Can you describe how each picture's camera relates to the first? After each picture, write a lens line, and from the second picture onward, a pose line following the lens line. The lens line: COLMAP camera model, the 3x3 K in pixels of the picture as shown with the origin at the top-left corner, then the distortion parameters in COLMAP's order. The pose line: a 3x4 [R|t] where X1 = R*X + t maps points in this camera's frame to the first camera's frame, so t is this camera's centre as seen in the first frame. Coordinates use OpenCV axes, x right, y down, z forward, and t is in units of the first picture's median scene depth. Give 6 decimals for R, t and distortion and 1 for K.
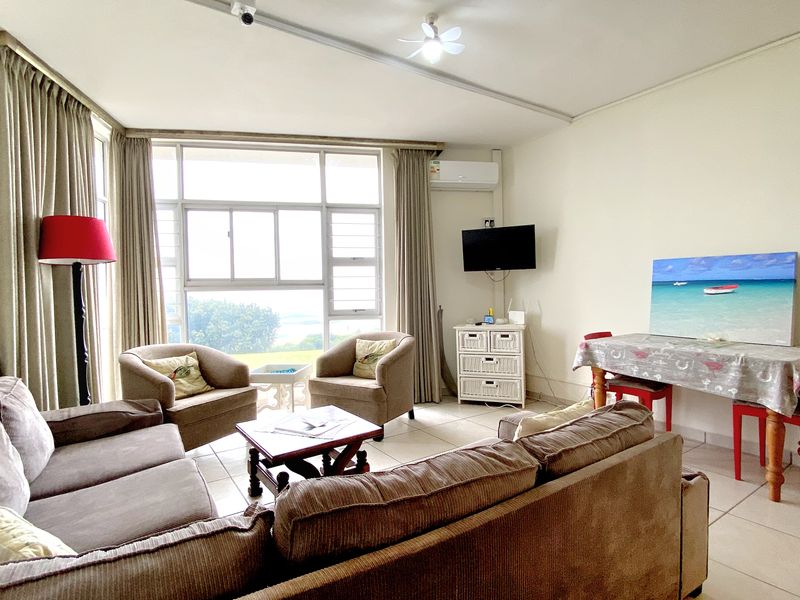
lens RADIAL K [[434.7, 0, 400.0], [0, 434.7, 300.0], [0, 0, 1]] dist [0.068652, -0.067025]
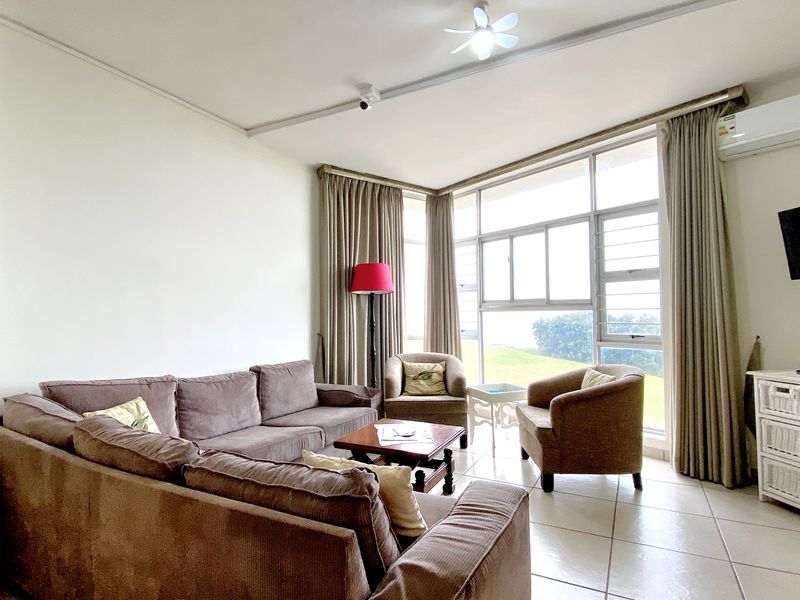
lens RADIAL K [[434.7, 0, 400.0], [0, 434.7, 300.0], [0, 0, 1]] dist [0.068652, -0.067025]
pose [[0.458845, -0.017891, -0.888336, 0.448012], [-0.019957, 0.999338, -0.030434, -0.010509], [0.888292, 0.031693, 0.458183, 0.268906]]
